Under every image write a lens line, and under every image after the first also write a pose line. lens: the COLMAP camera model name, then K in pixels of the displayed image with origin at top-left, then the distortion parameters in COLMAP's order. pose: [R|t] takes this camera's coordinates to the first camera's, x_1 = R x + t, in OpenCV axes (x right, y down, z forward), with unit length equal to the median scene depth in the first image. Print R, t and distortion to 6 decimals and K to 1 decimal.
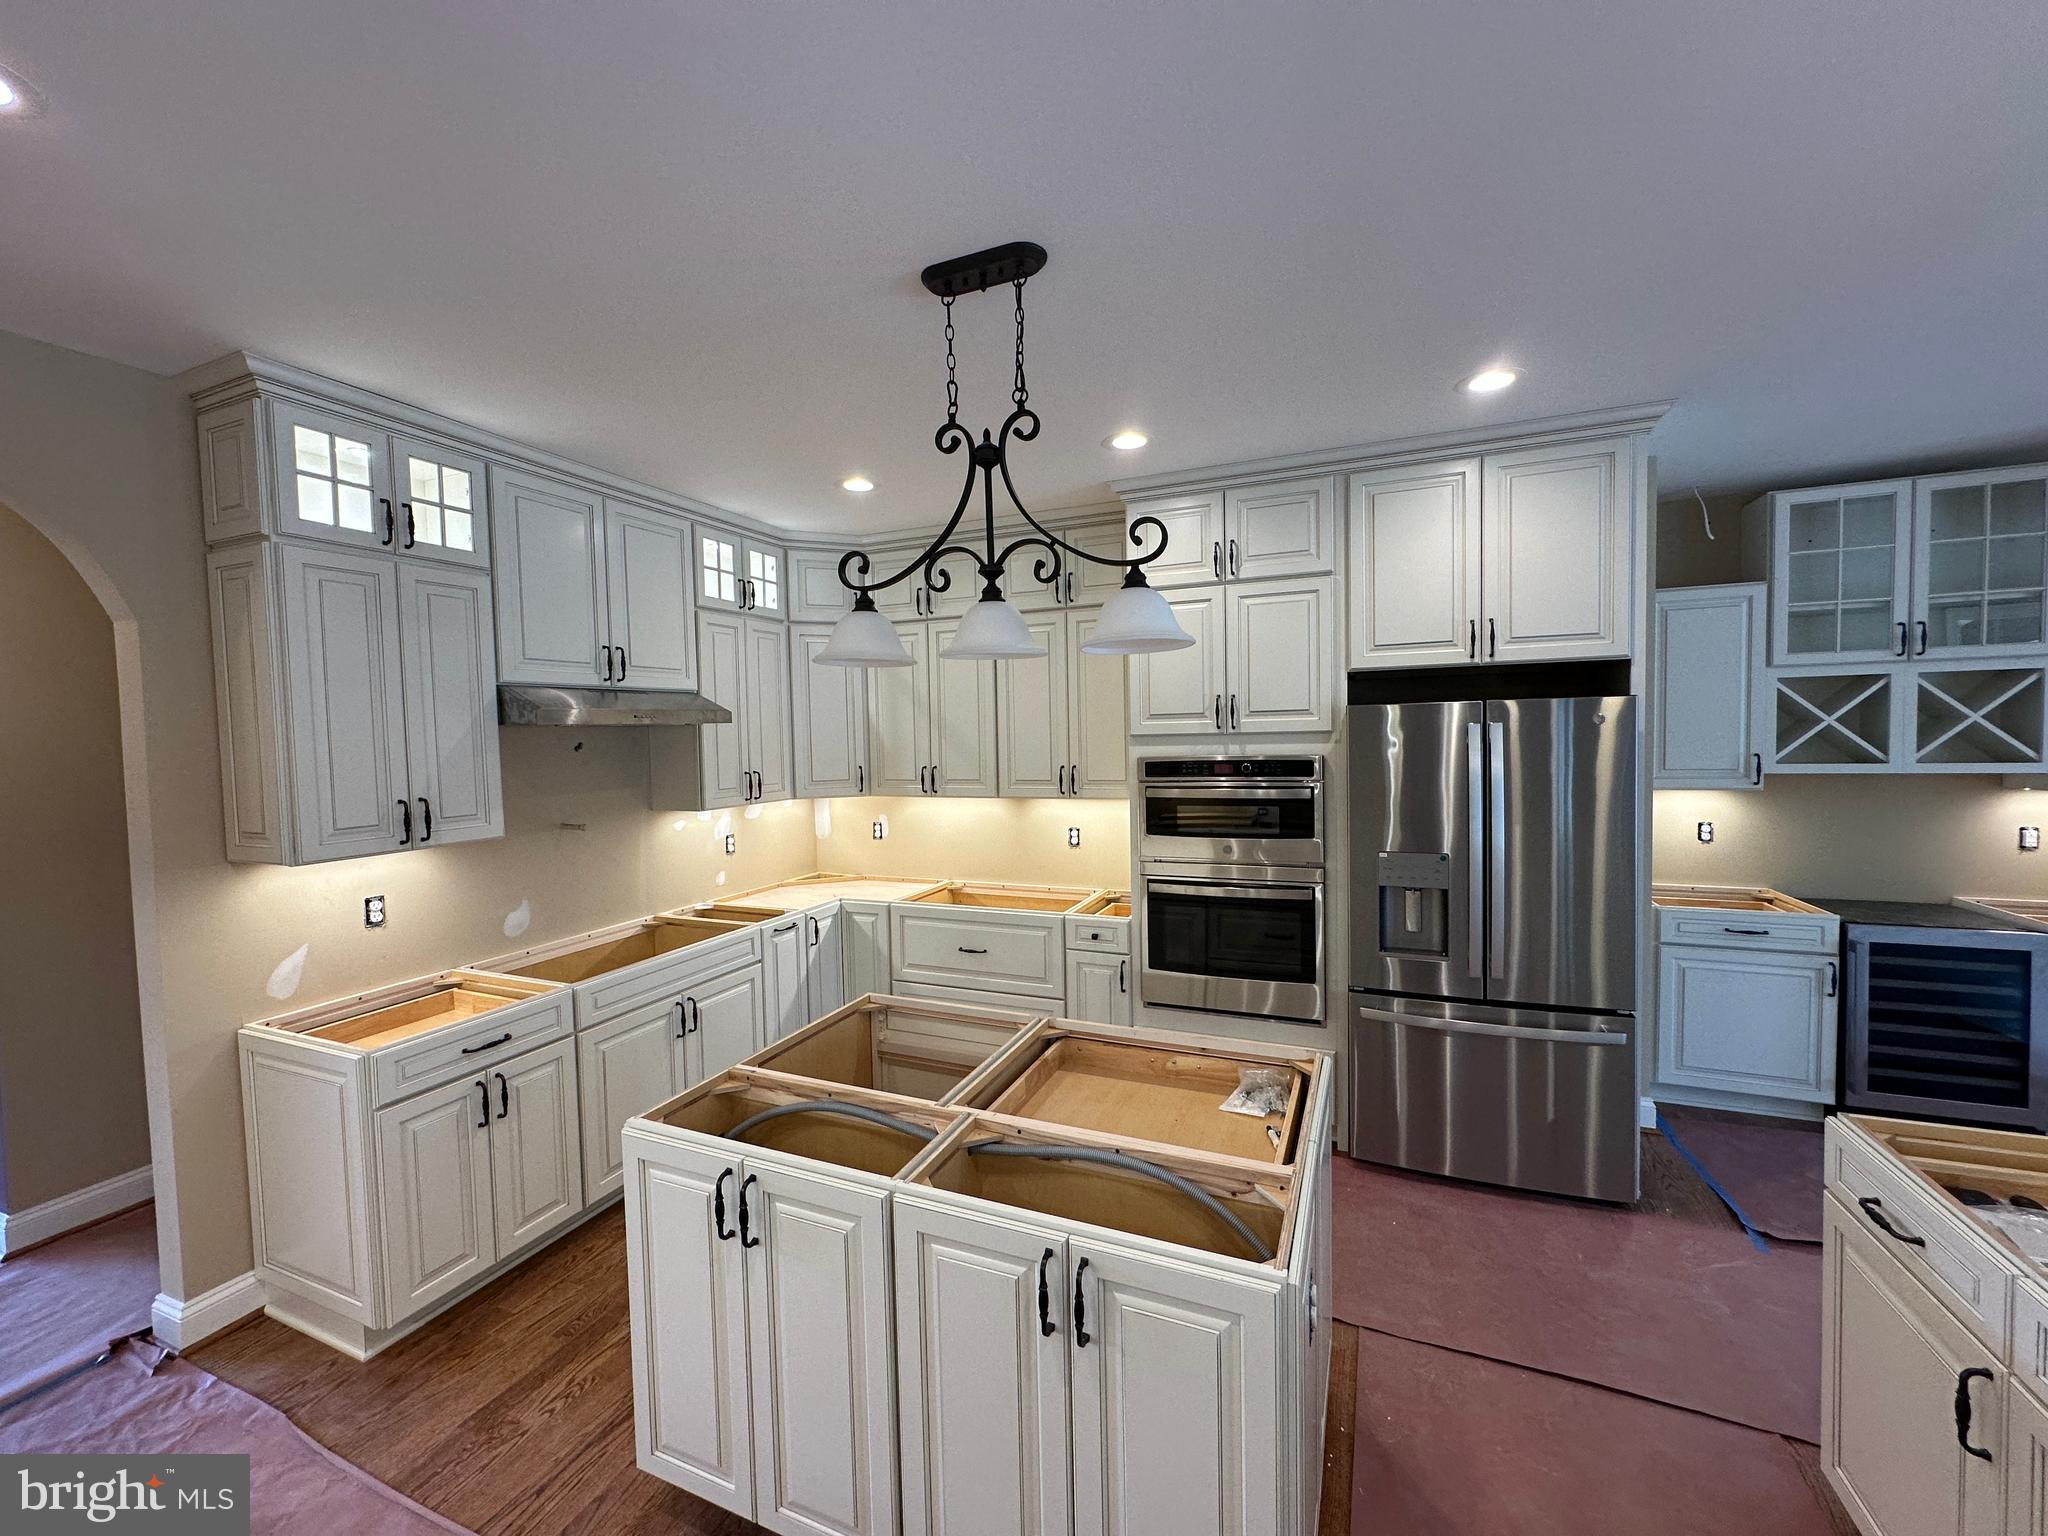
lens RADIAL K [[815.7, 0, 1025.0], [0, 815.7, 769.4], [0, 0, 1]] dist [-0.003400, 0.000677]
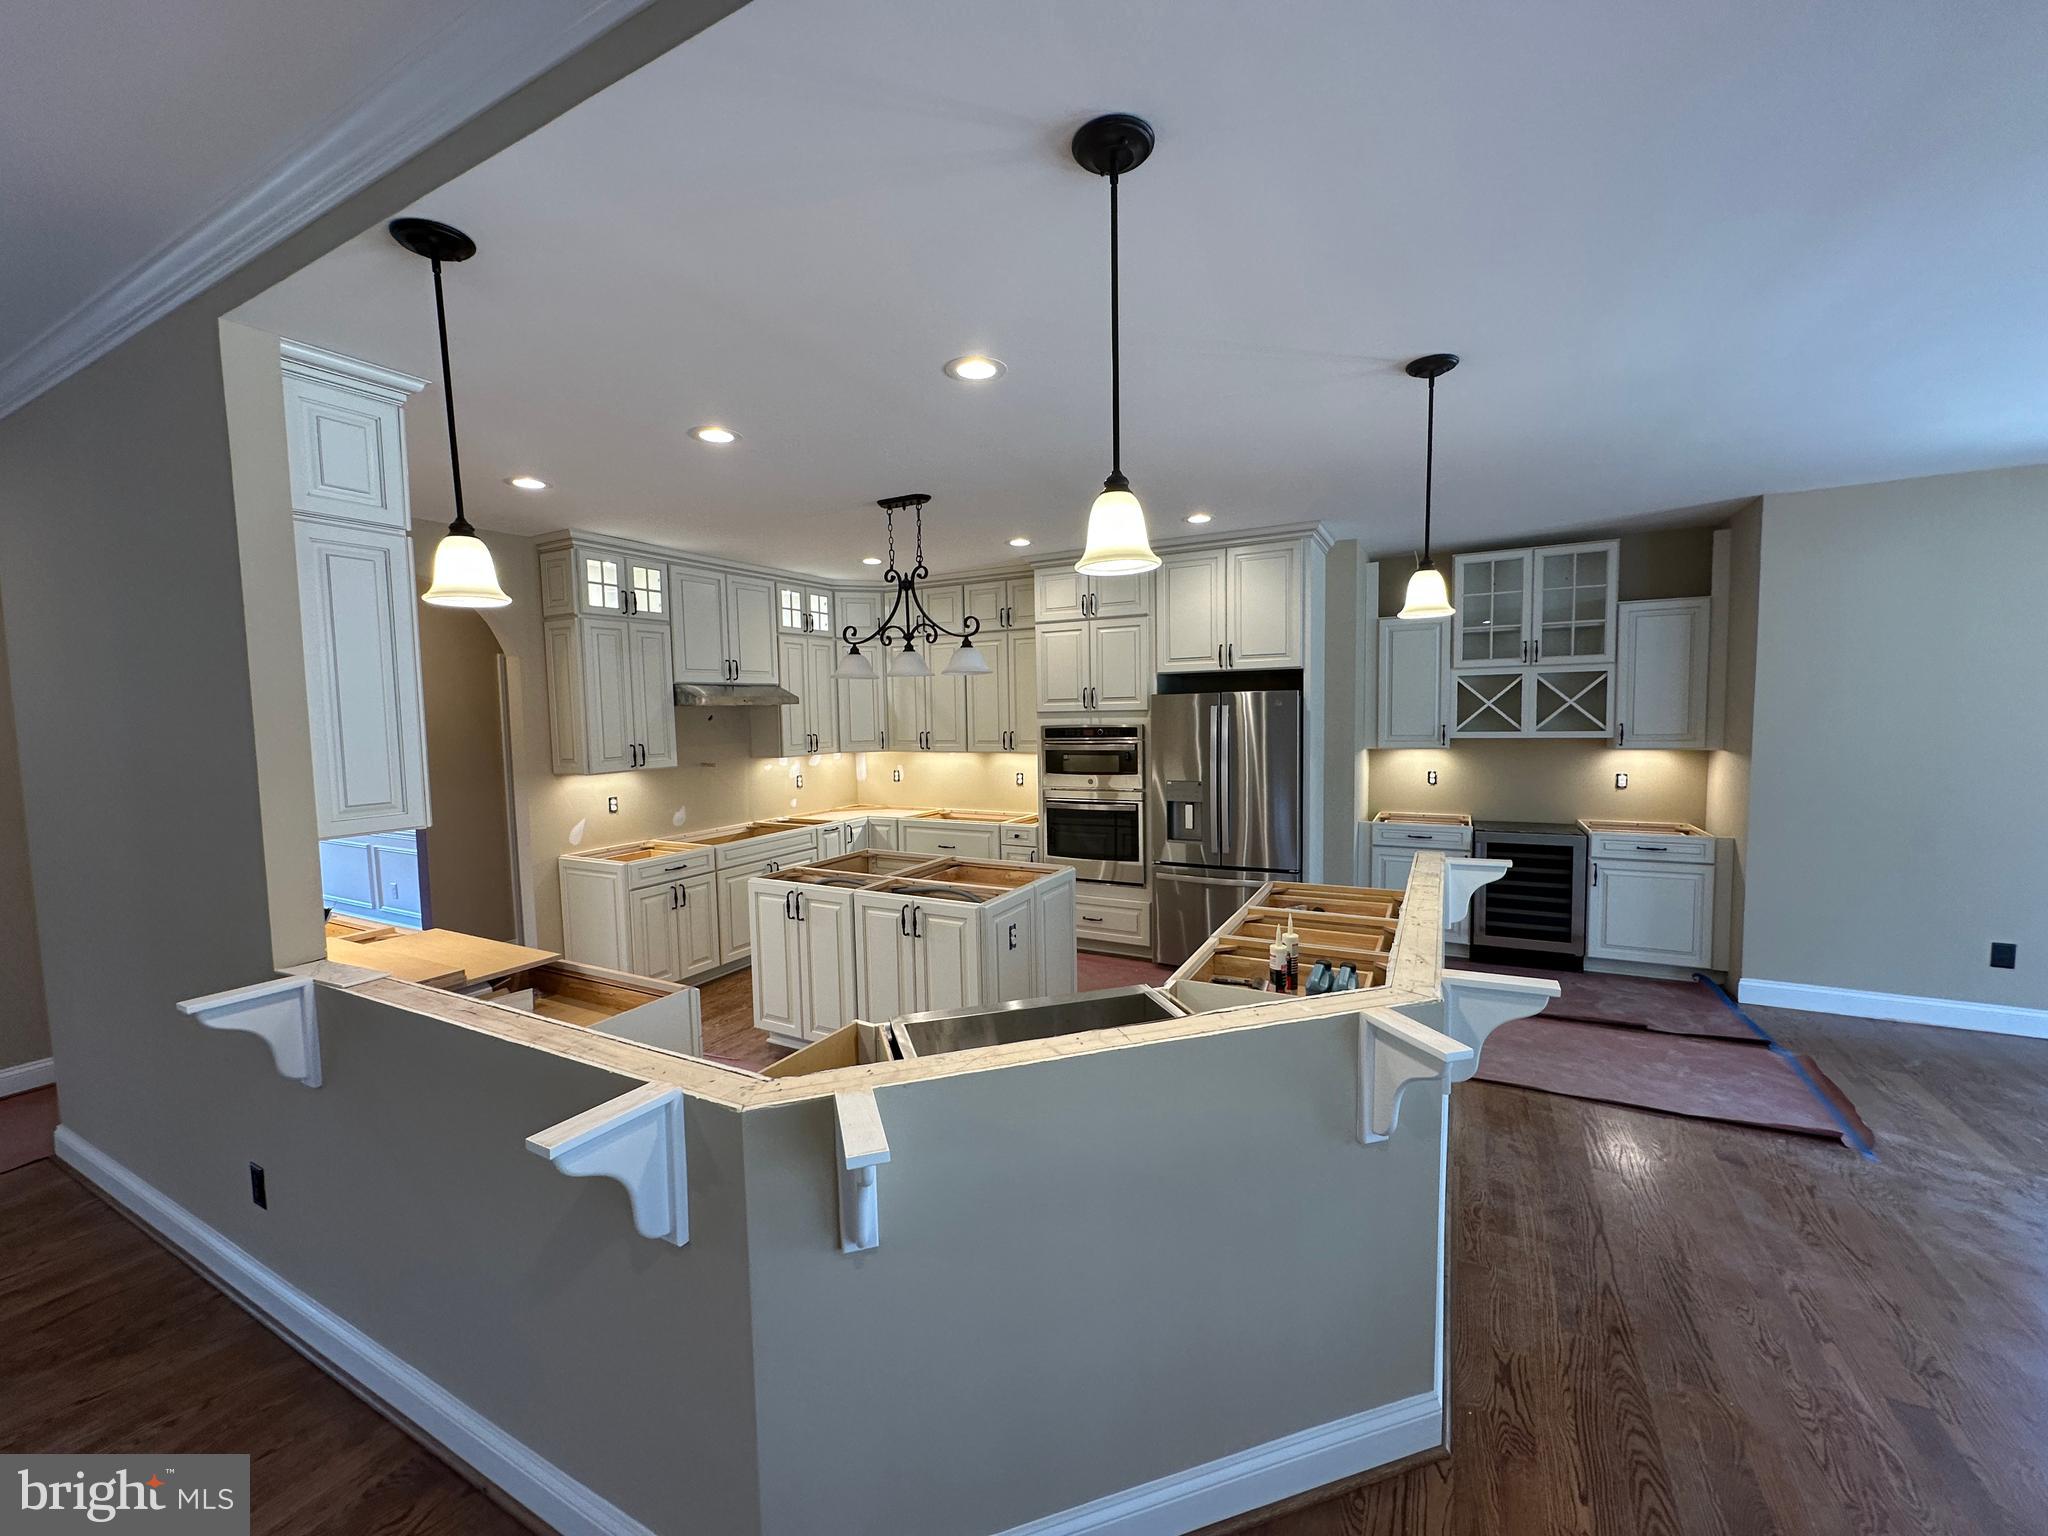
lens RADIAL K [[815.7, 0, 1025.0], [0, 815.7, 769.4], [0, 0, 1]] dist [-0.003400, 0.000677]
pose [[0.996042, 0.008597, -0.088465, 0.267803], [-0.005960, 0.999531, 0.030023, 0.025367], [0.088682, -0.029377, 0.995627, -0.668077]]
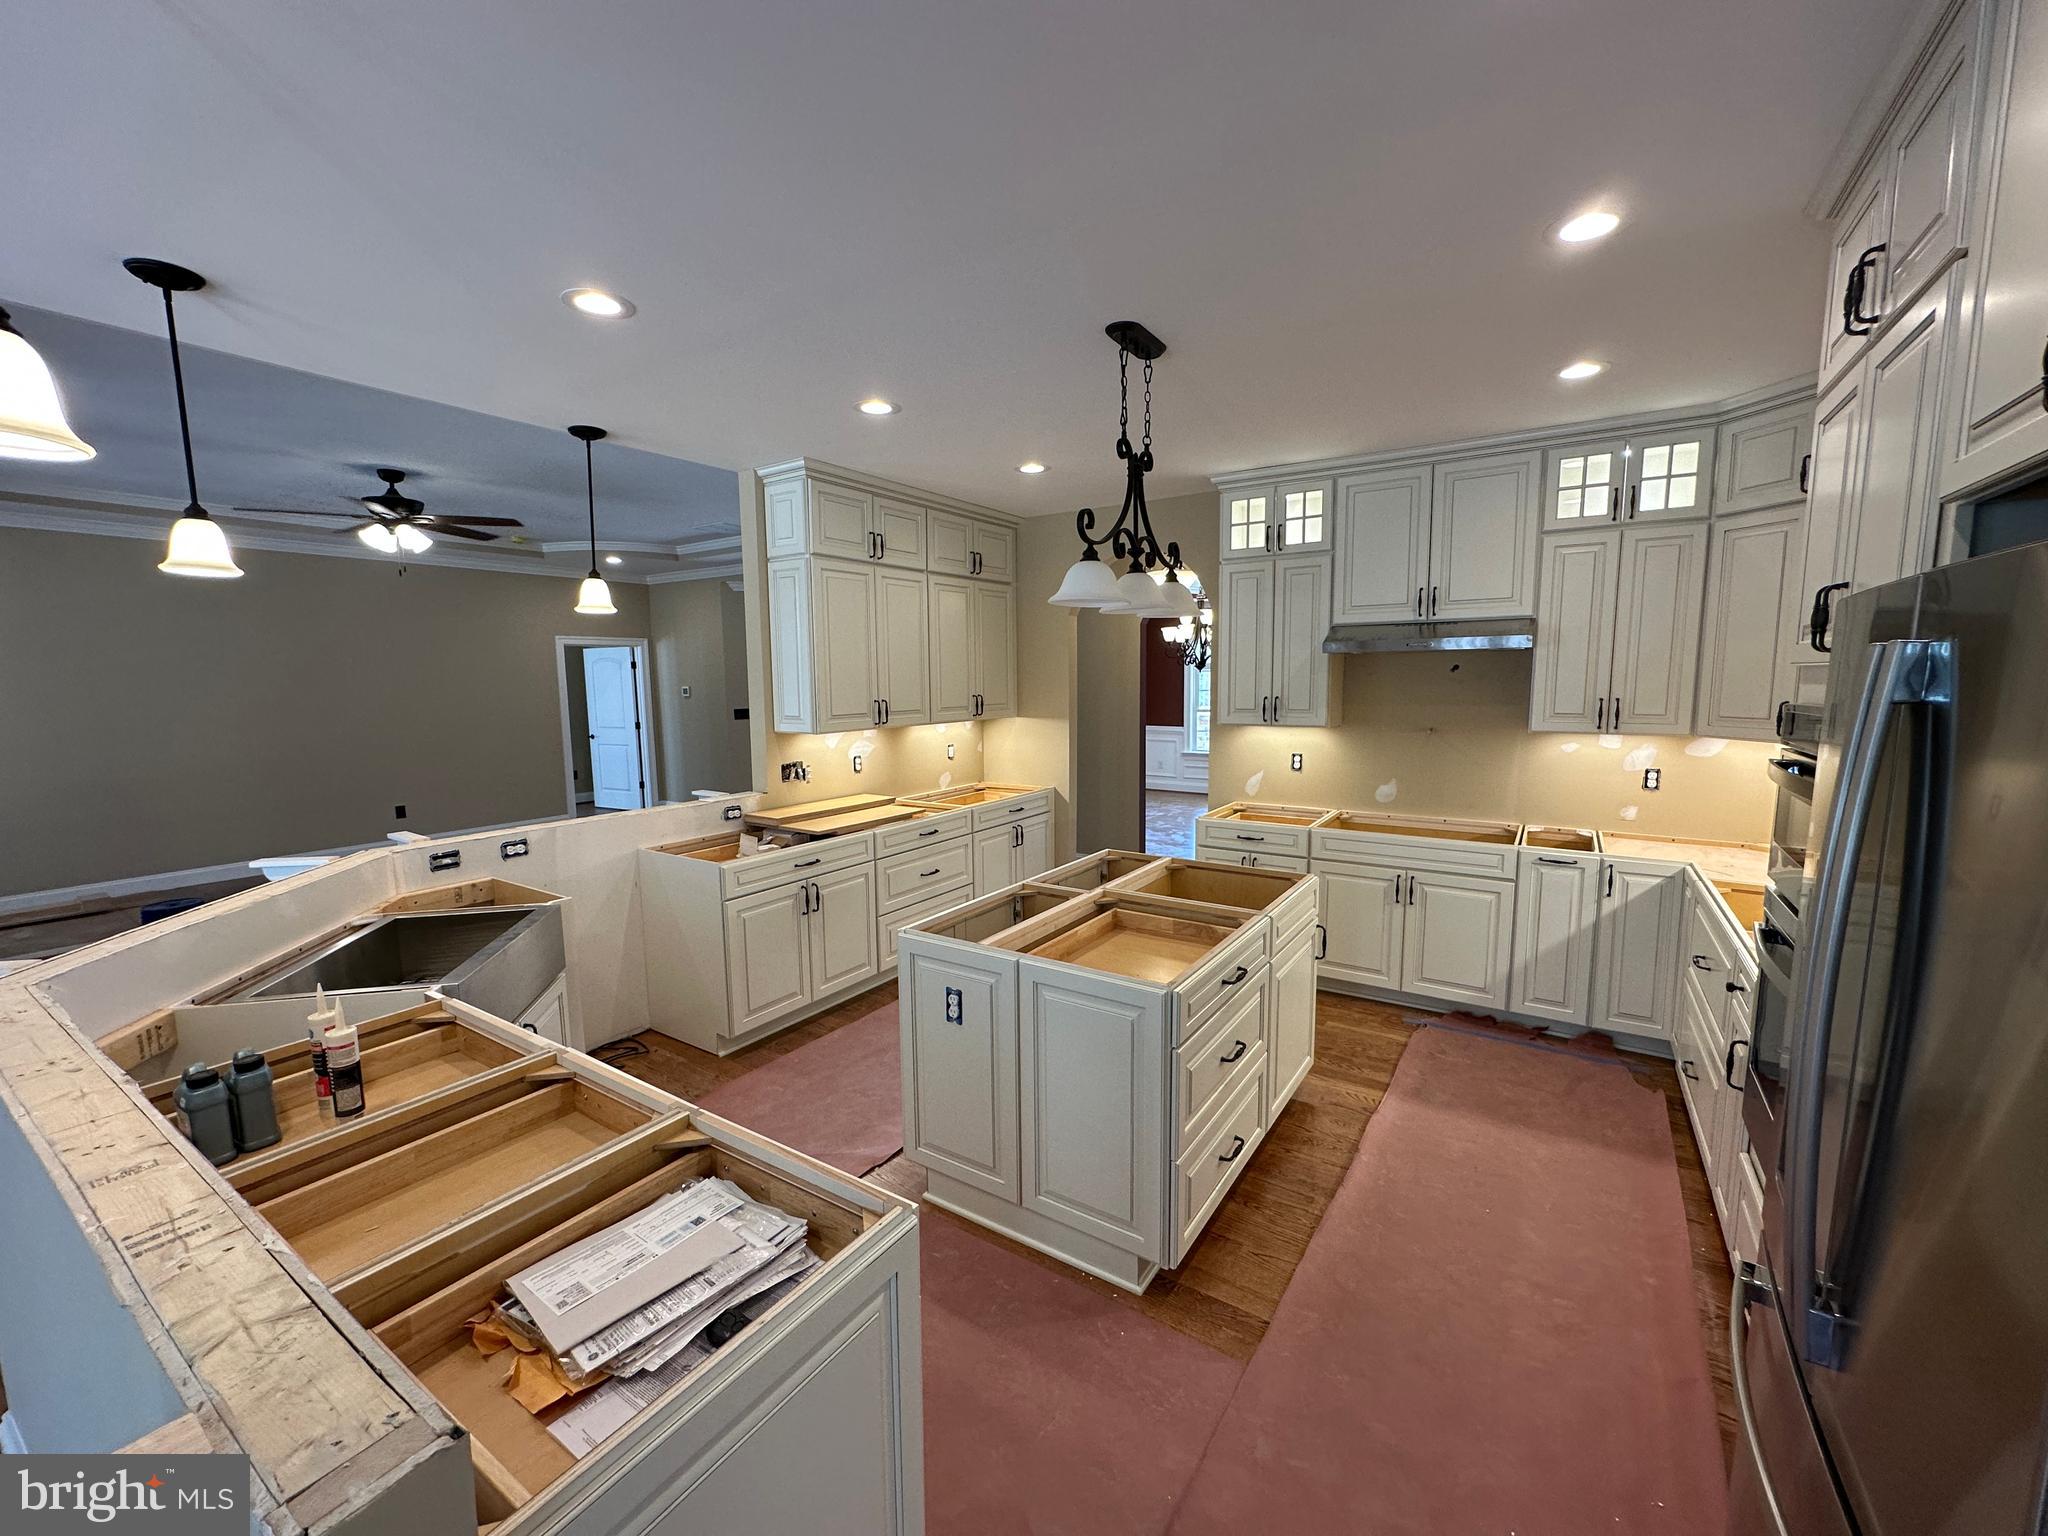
lens RADIAL K [[815.7, 0, 1025.0], [0, 815.7, 769.4], [0, 0, 1]] dist [-0.003400, 0.000677]
pose [[-0.176582, 0.136685, -0.974749, 0.840009], [-0.033045, 0.988929, 0.144660, -0.035349], [0.983731, 0.057755, -0.170111, 0.613578]]
